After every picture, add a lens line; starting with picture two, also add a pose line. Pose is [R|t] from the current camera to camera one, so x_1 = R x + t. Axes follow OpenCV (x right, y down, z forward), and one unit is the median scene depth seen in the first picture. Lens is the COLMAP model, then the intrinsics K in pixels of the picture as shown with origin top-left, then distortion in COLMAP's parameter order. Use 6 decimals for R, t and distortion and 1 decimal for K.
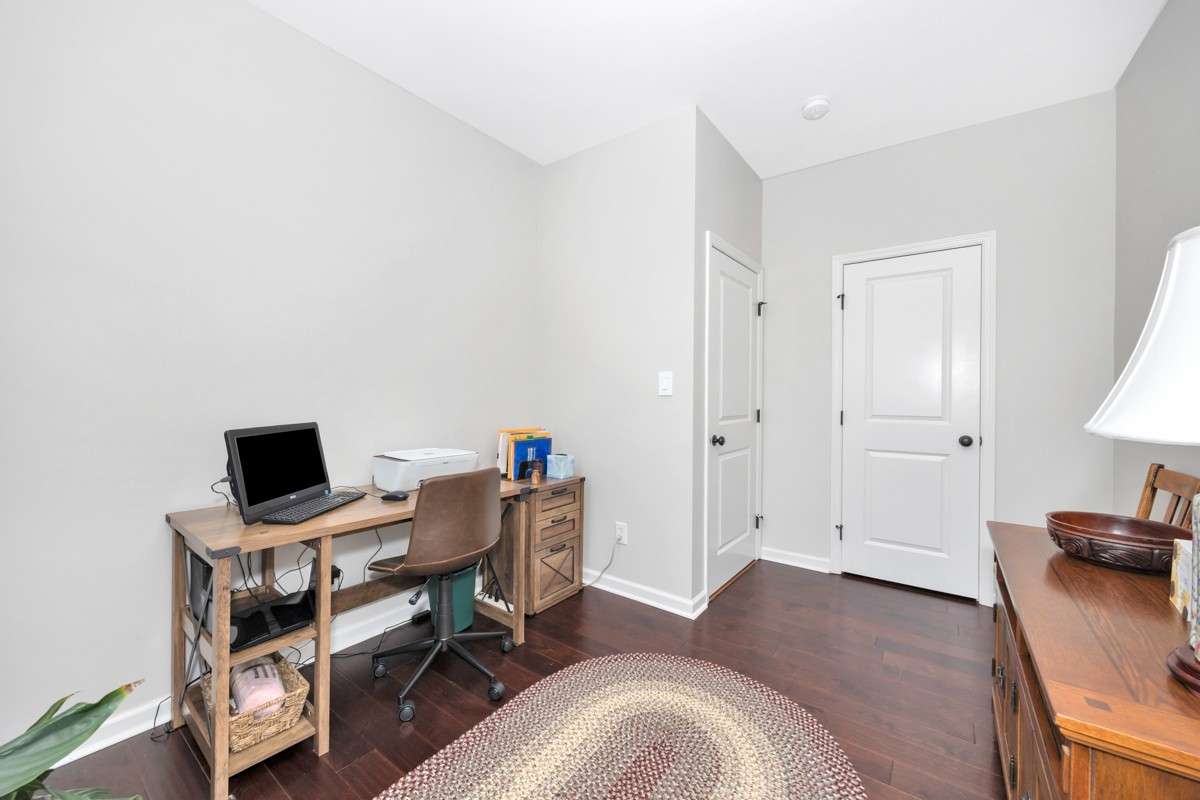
lens RADIAL K [[461.1, 0, 600.0], [0, 461.1, 400.0], [0, 0, 1]] dist [0.000508, 0.000084]
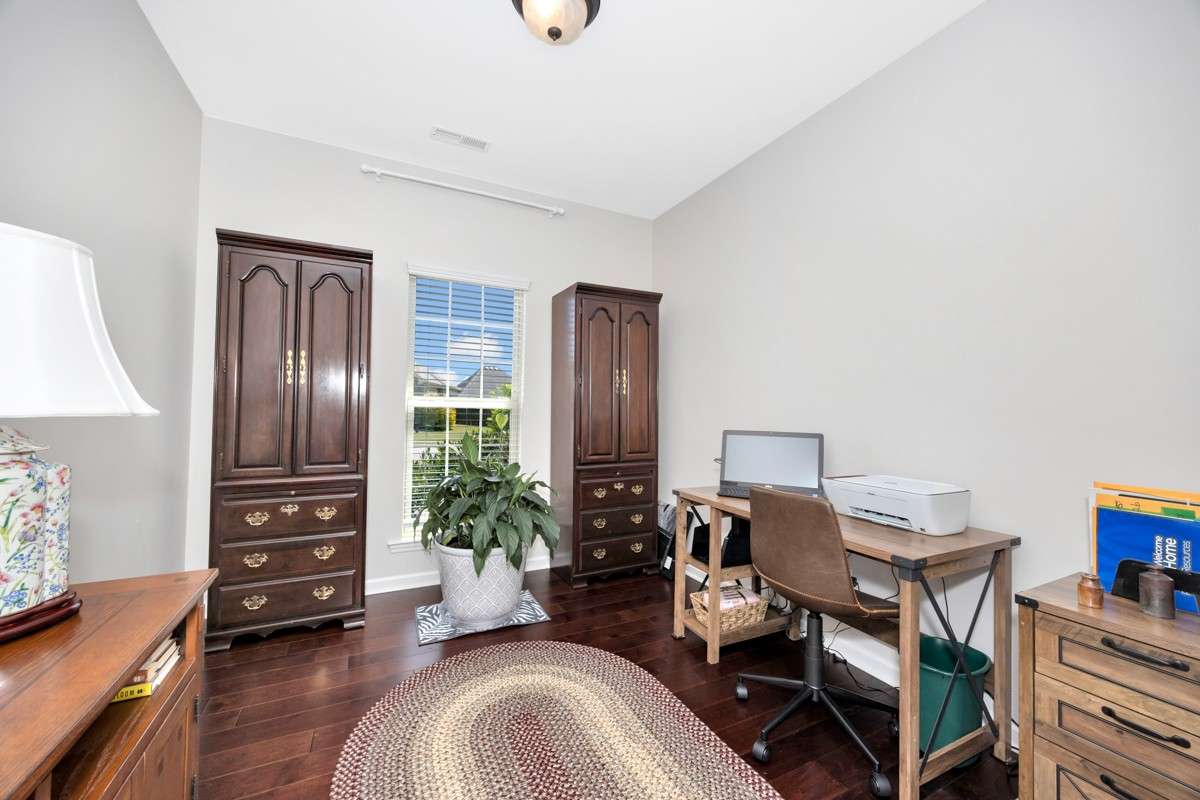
lens RADIAL K [[461.1, 0, 600.0], [0, 461.1, 400.0], [0, 0, 1]] dist [0.000508, 0.000084]
pose [[-0.450673, -0.030714, -0.892160, 0.489838], [-0.022822, 0.999478, -0.022880, 0.000201], [0.892397, 0.010050, -0.451139, 0.773023]]
